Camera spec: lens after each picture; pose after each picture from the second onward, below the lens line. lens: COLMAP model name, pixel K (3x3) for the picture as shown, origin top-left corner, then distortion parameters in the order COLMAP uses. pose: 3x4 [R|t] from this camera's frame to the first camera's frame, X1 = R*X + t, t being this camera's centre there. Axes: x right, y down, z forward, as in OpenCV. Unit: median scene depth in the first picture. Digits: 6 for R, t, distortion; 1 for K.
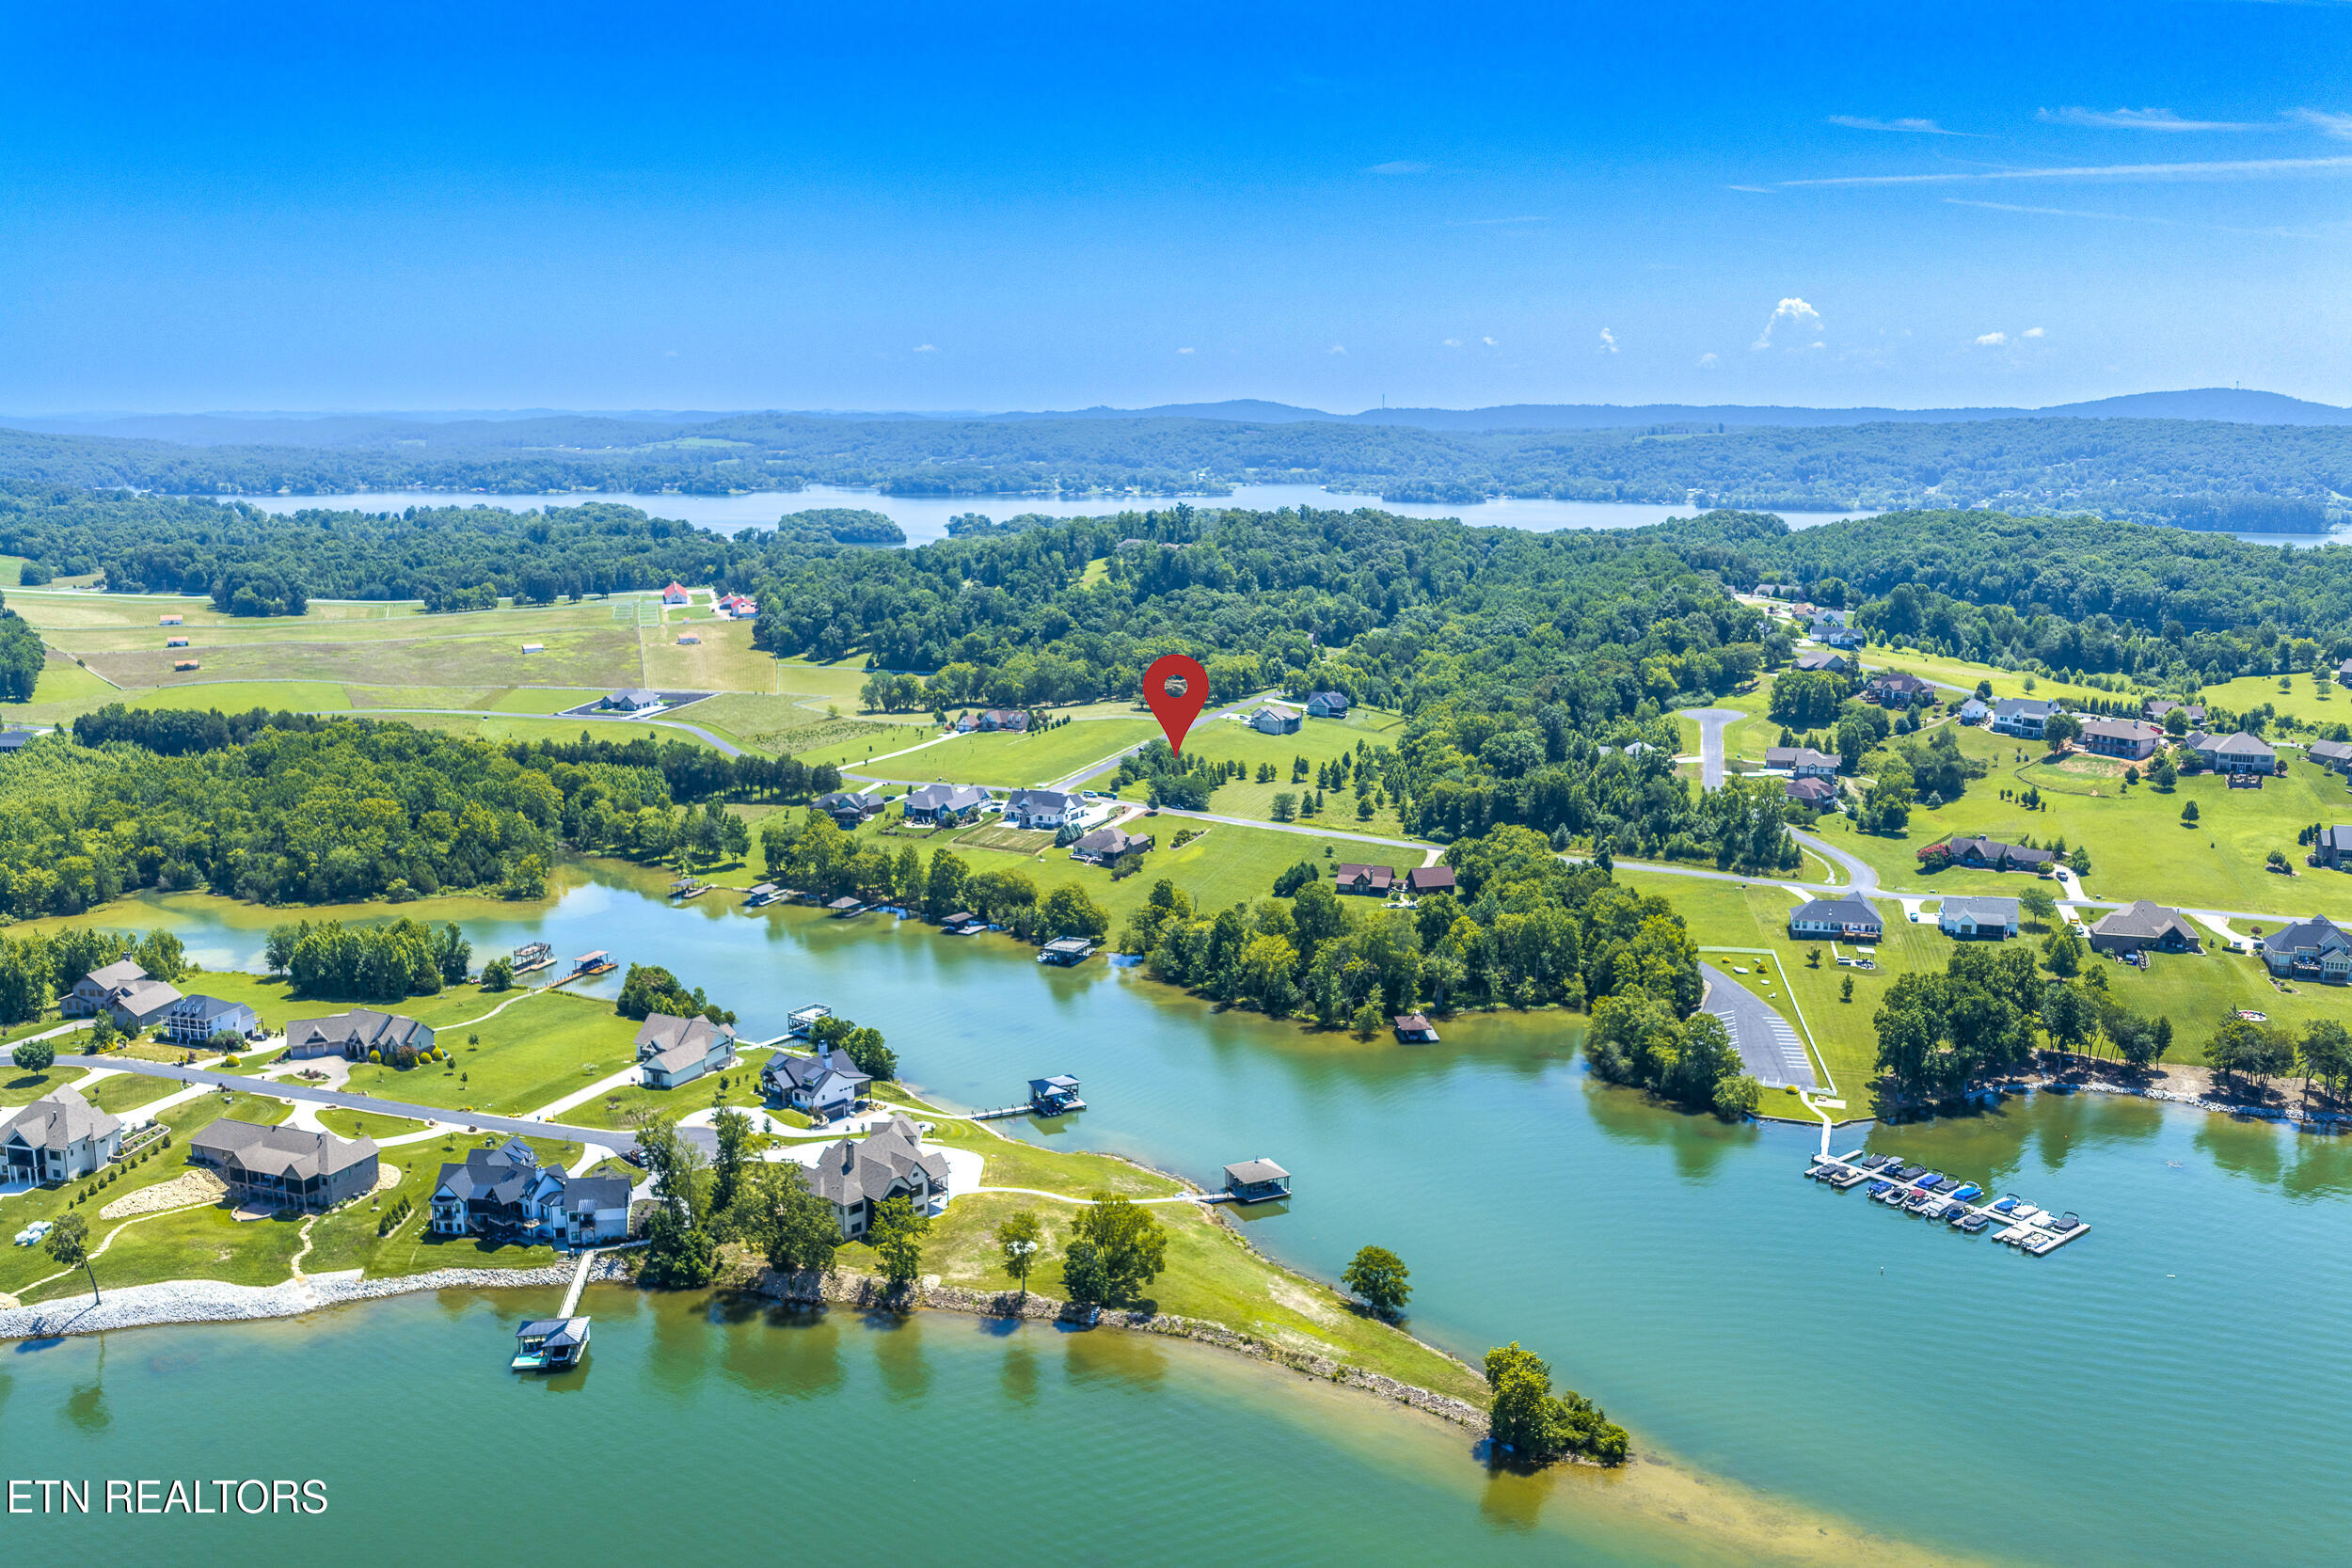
lens RADIAL K [[1948.7, 0, 1177.7], [0, 1948.7, 781.0], [0, 0, 1]] dist [0.022400, -0.034535]
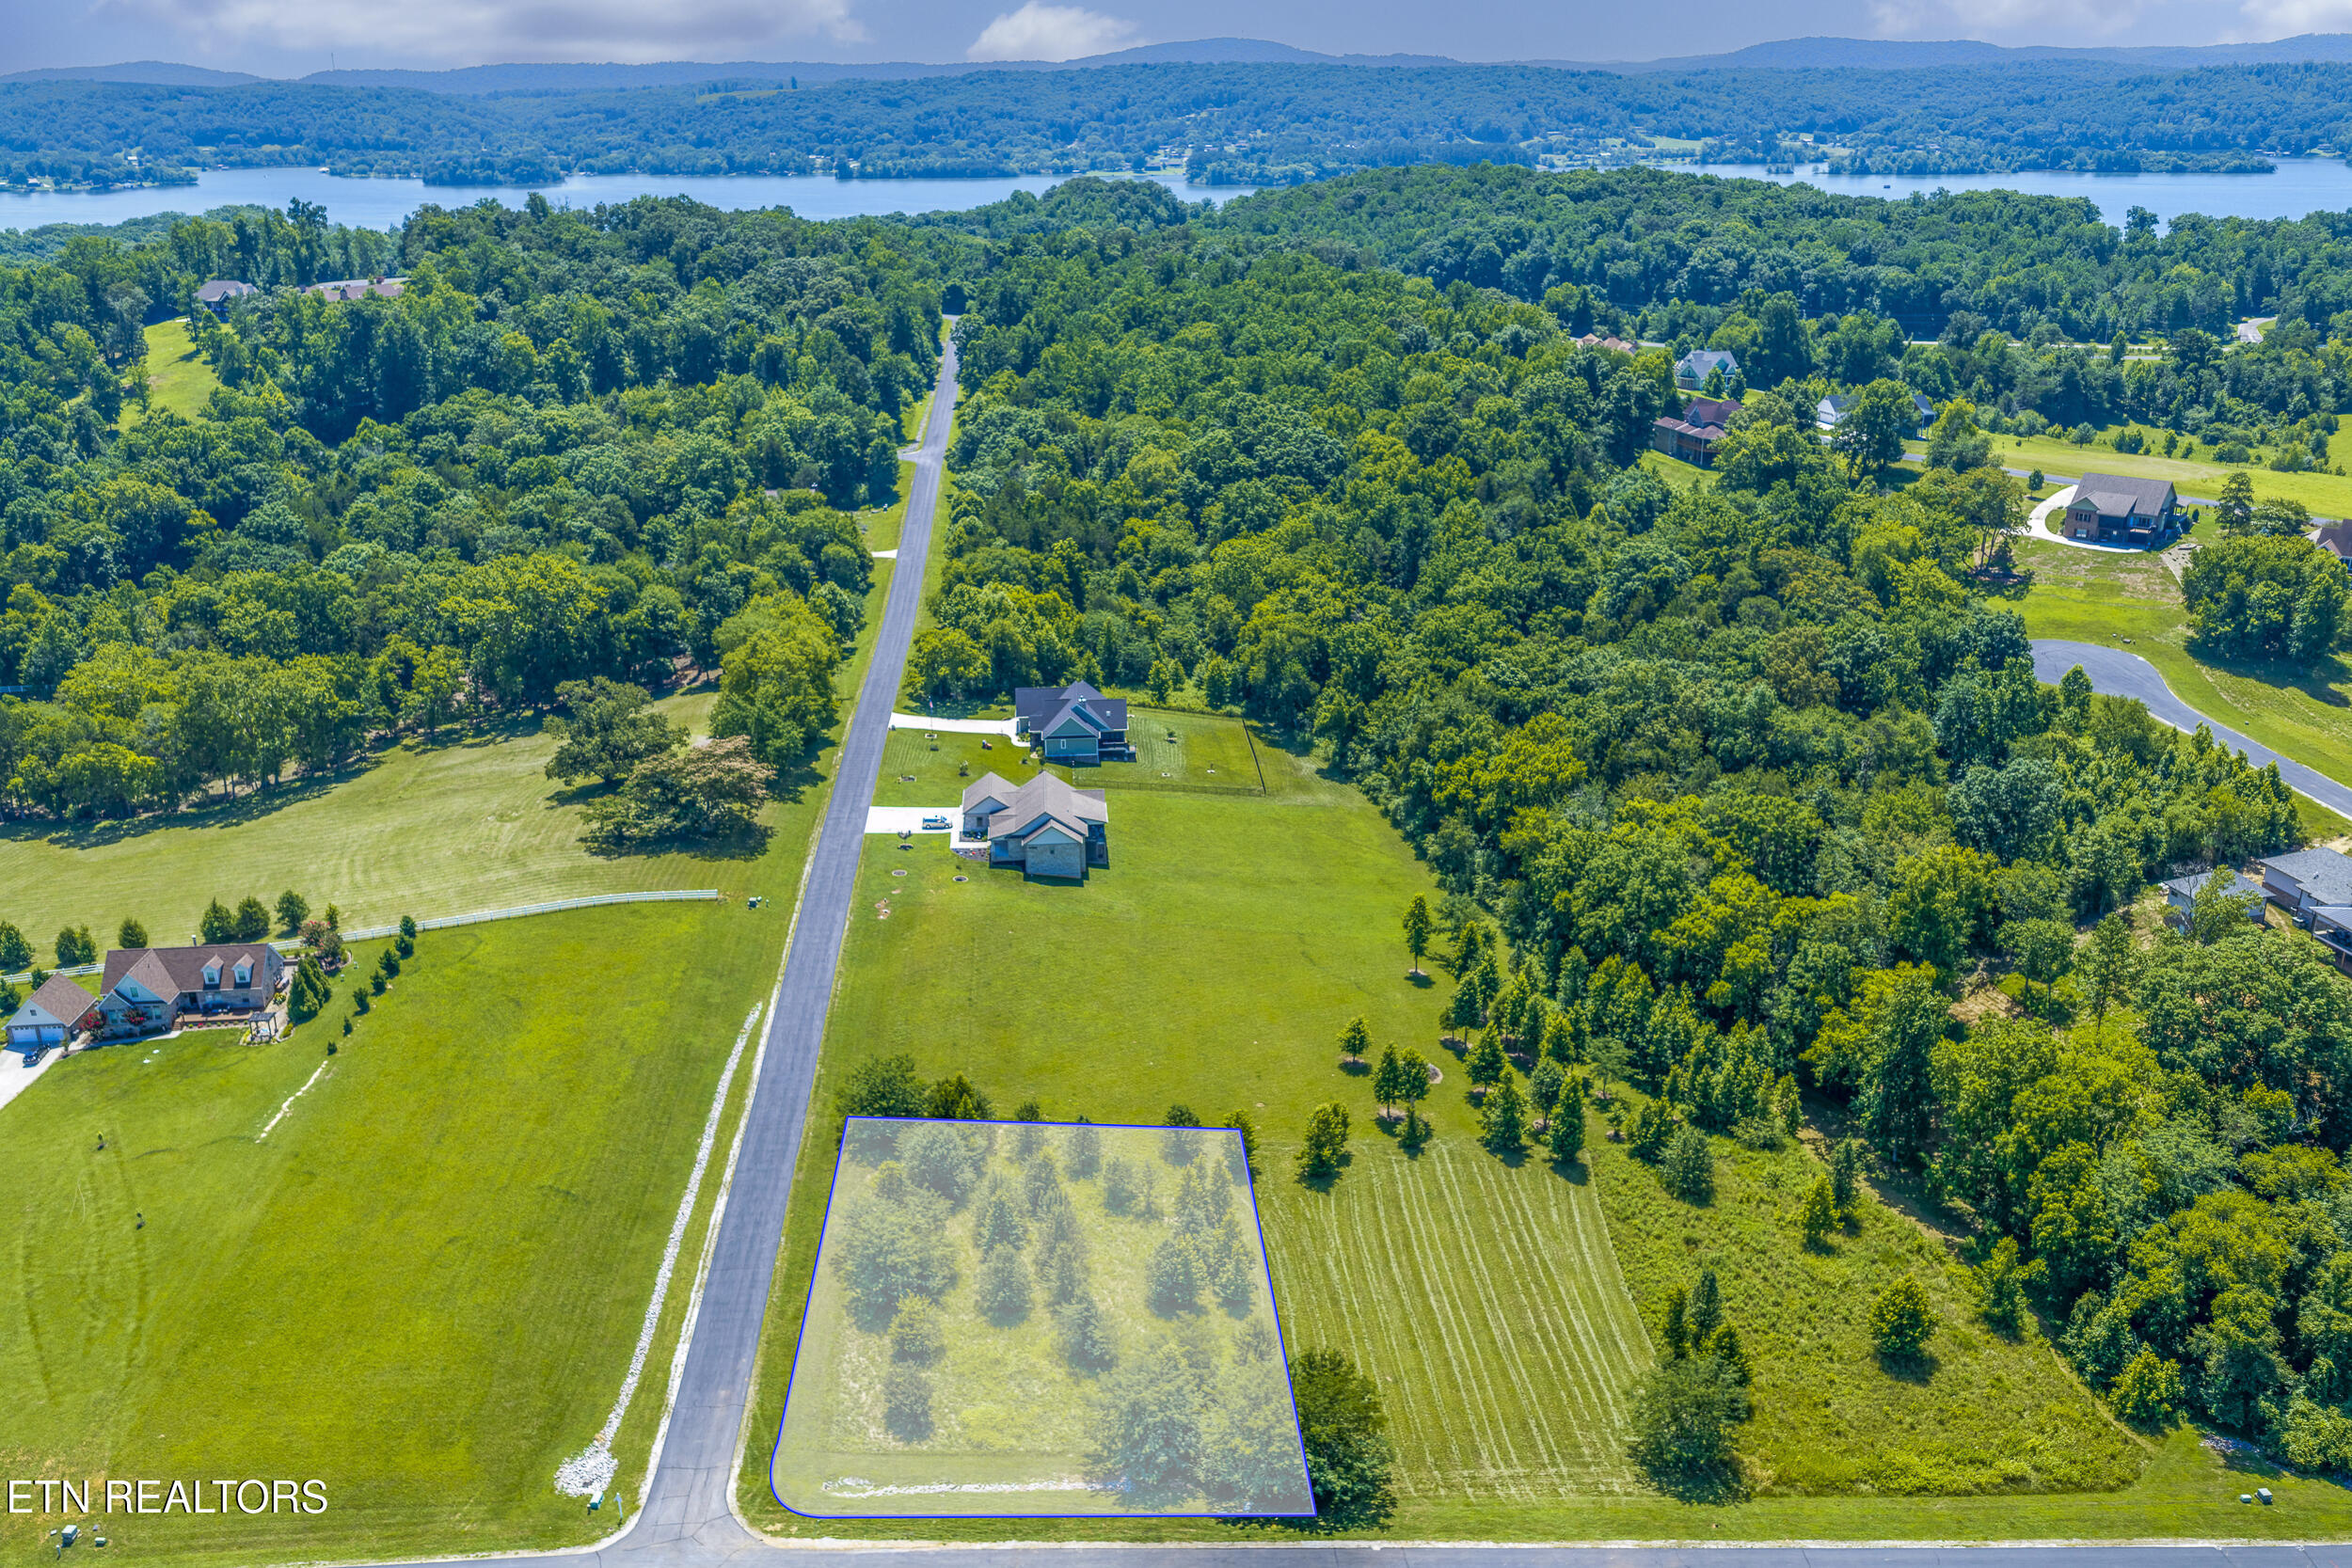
lens RADIAL K [[1948.7, 0, 1181.4], [0, 1948.7, 790.8], [0, 0, 1]] dist [0.022400, -0.034535]
pose [[0.874419, -0.179815, 0.450620, -0.064820], [0.104254, 0.976726, 0.187449, -0.075770], [-0.473838, -0.116930, 0.872814, 0.508347]]
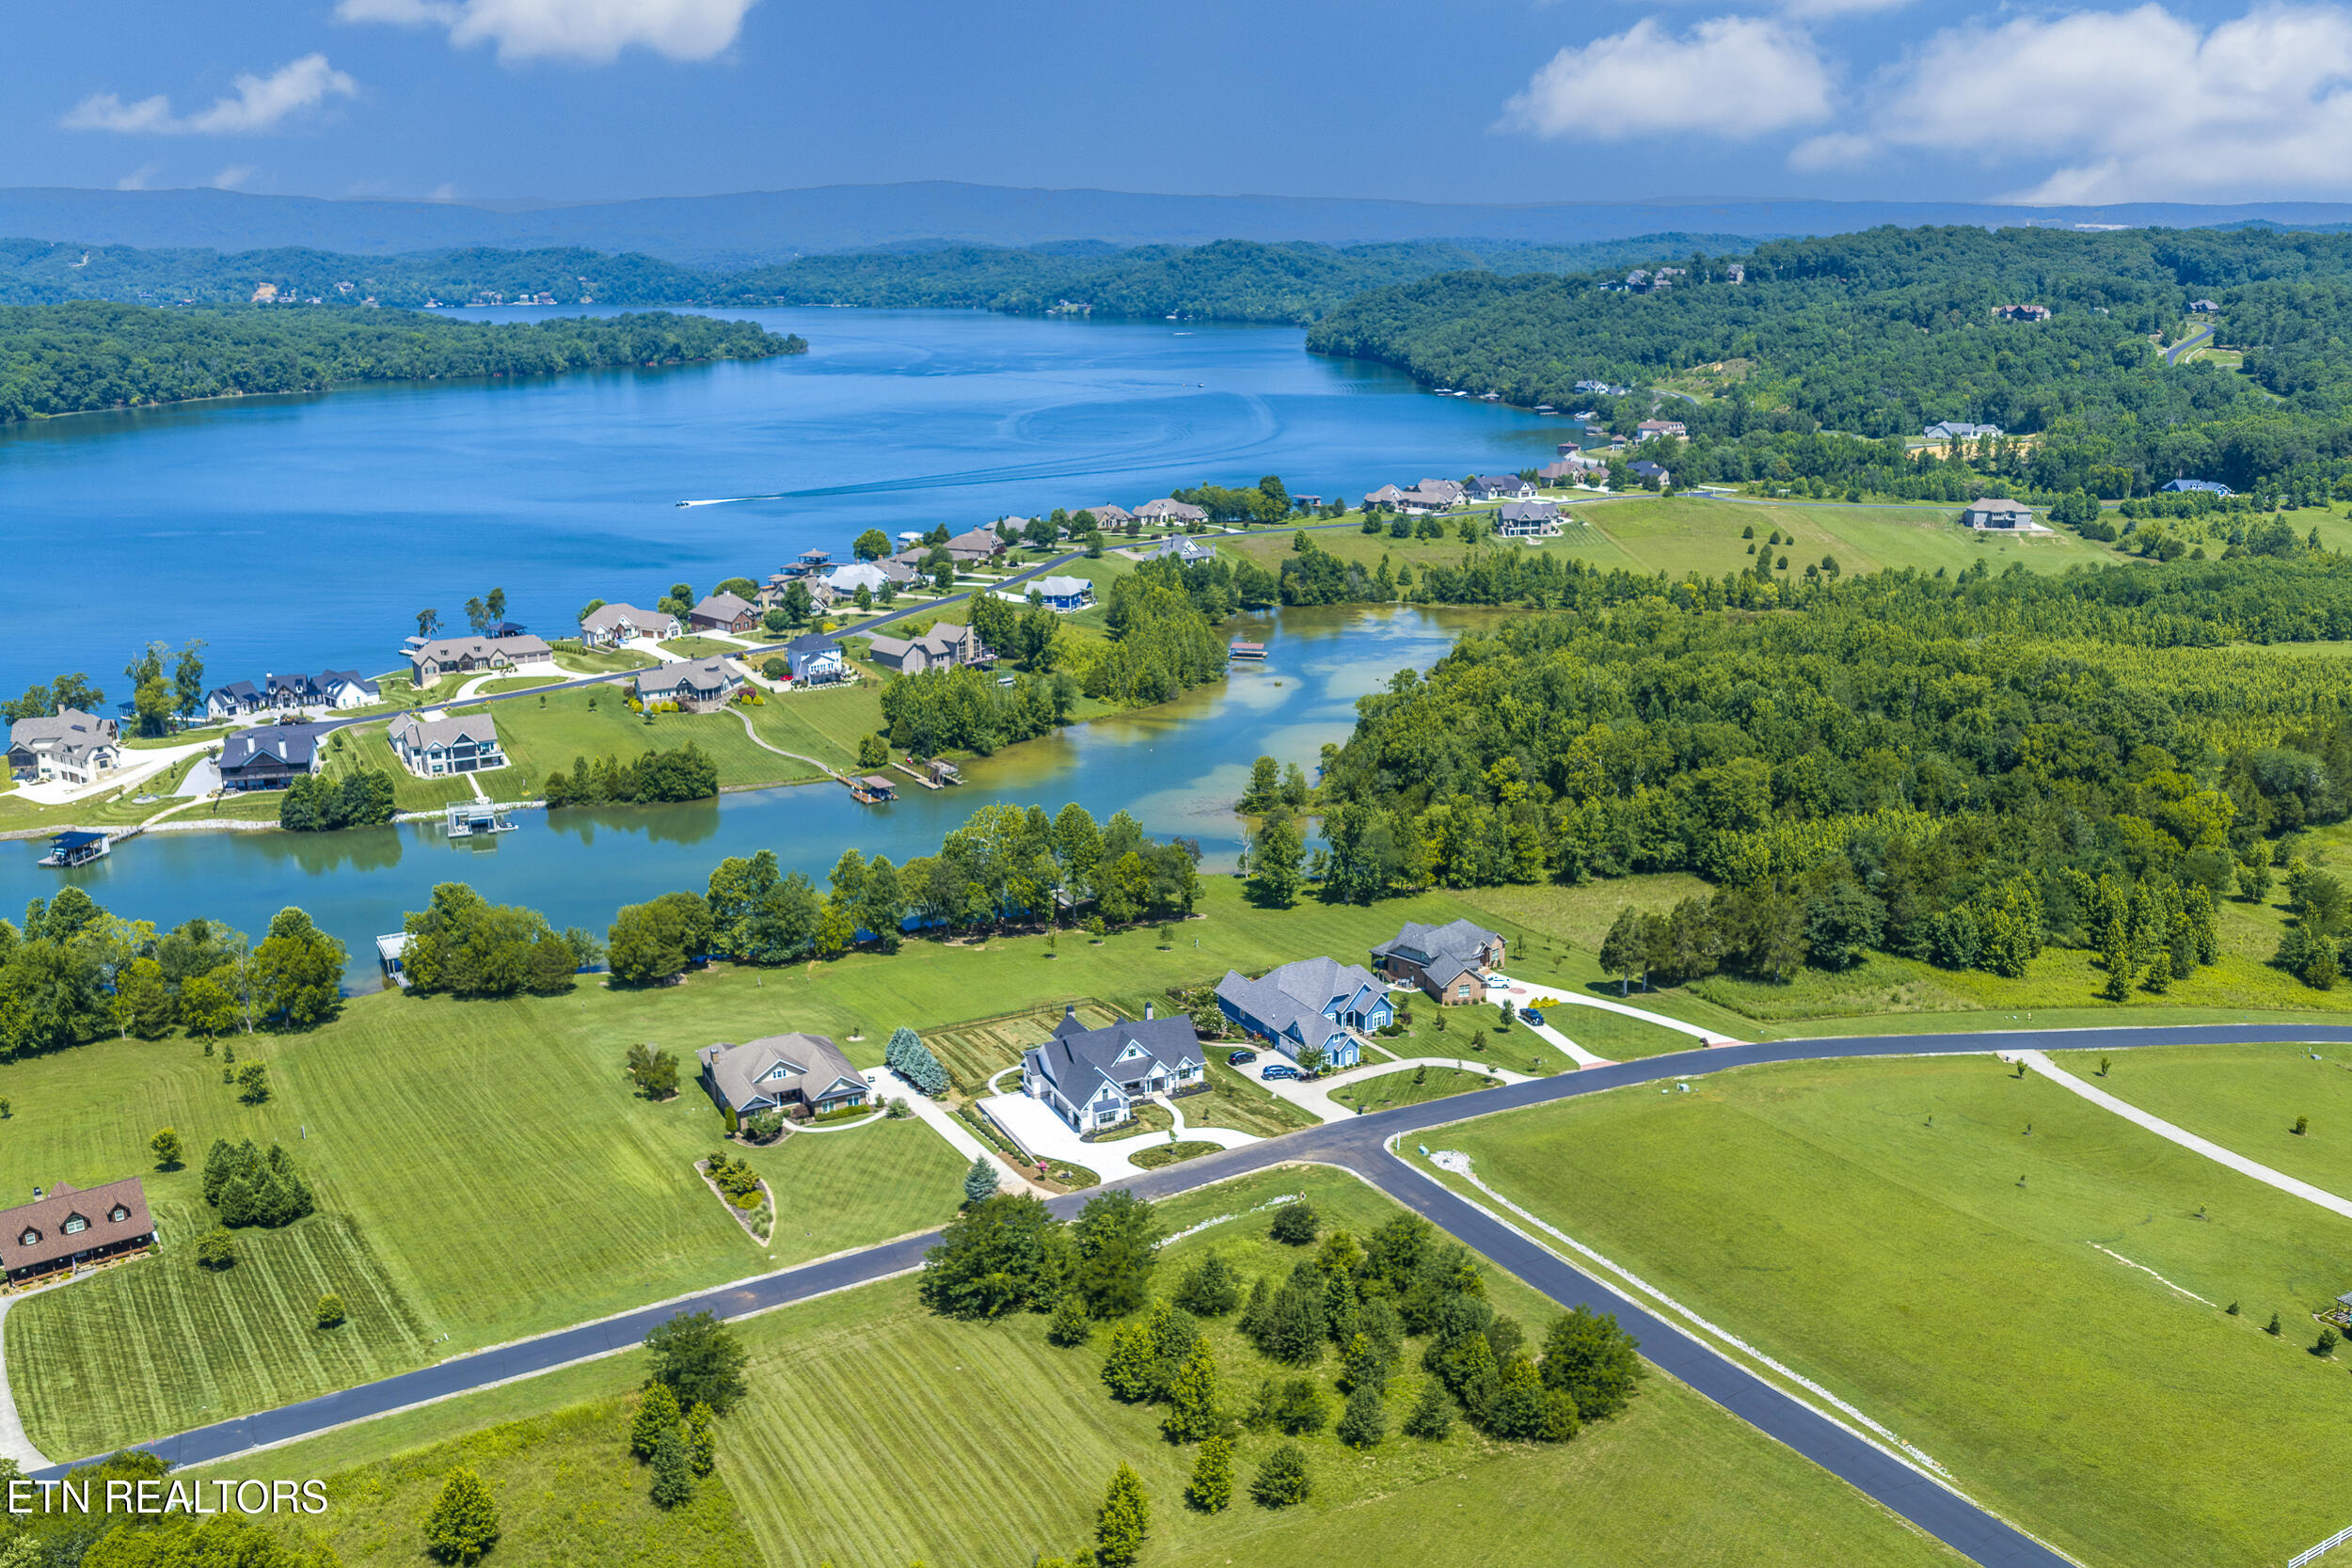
lens RADIAL K [[1948.7, 0, 1181.2], [0, 1948.7, 787.2], [0, 0, 1]] dist [0.022400, -0.034535]
pose [[-0.585037, 0.222126, -0.779994, 0.140098], [-0.148433, 0.916189, 0.372244, -0.118648], [0.797307, 0.333553, -0.503034, 0.734207]]
